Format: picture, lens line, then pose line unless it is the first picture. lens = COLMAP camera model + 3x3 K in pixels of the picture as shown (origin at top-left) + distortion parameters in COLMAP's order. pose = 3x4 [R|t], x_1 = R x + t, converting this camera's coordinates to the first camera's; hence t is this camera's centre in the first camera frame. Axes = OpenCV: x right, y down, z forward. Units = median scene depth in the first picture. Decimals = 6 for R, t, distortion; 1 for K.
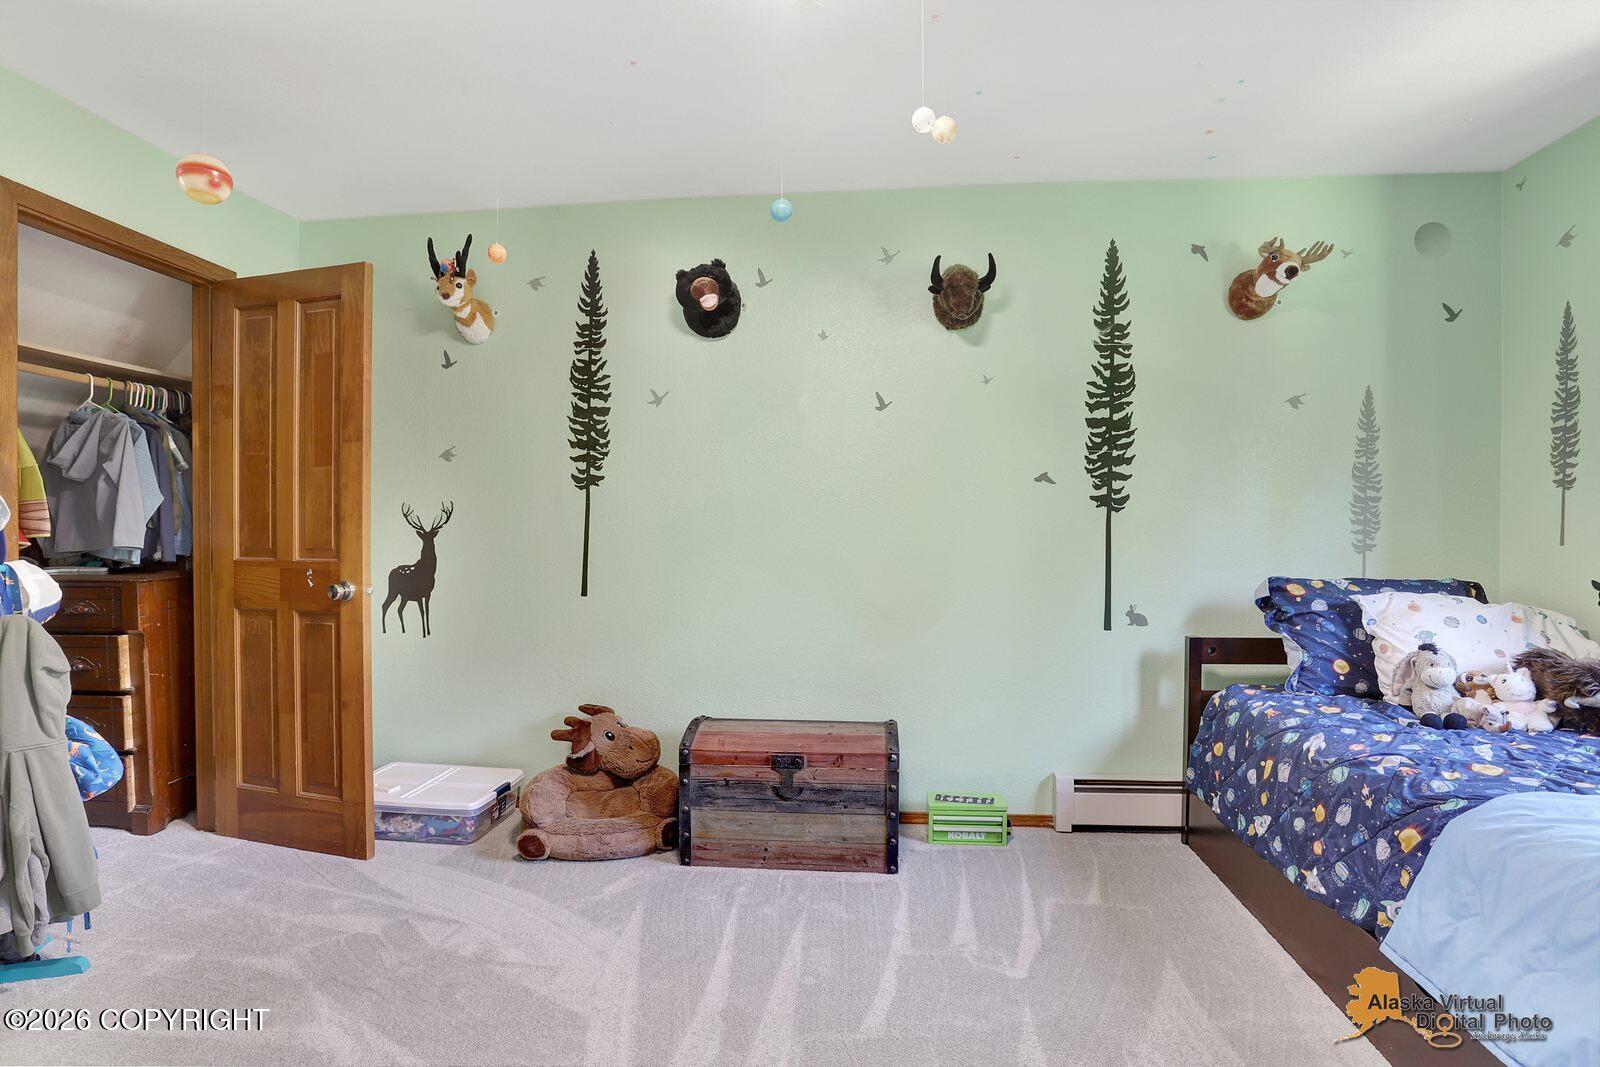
lens RADIAL K [[844.3, 0, 800.8], [0, 844.3, 545.1], [0, 0, 1]] dist [-0.001834, -0.000651]
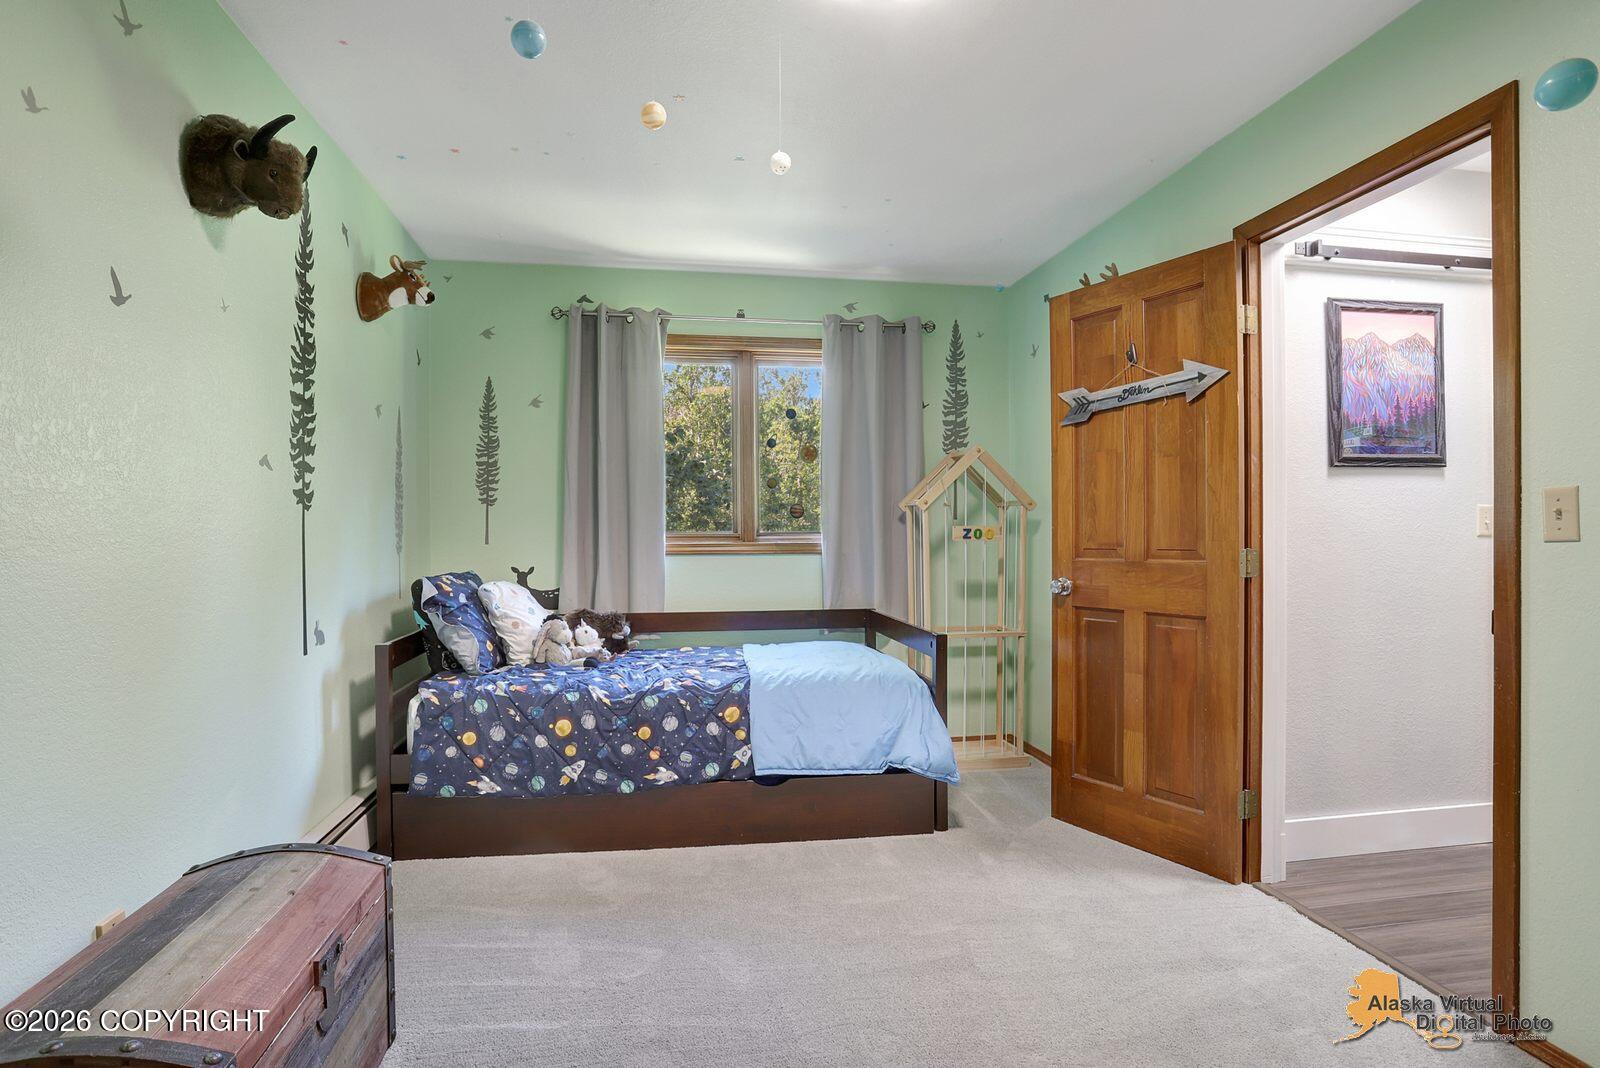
lens RADIAL K [[844.3, 0, 804.5], [0, 844.3, 536.8], [0, 0, 1]] dist [-0.001834, -0.000651]
pose [[-0.271489, -0.001897, 0.962440, -0.642560], [0.015359, 0.999862, 0.006303, -0.012911], [-0.962319, 0.016493, -0.271422, 0.874831]]
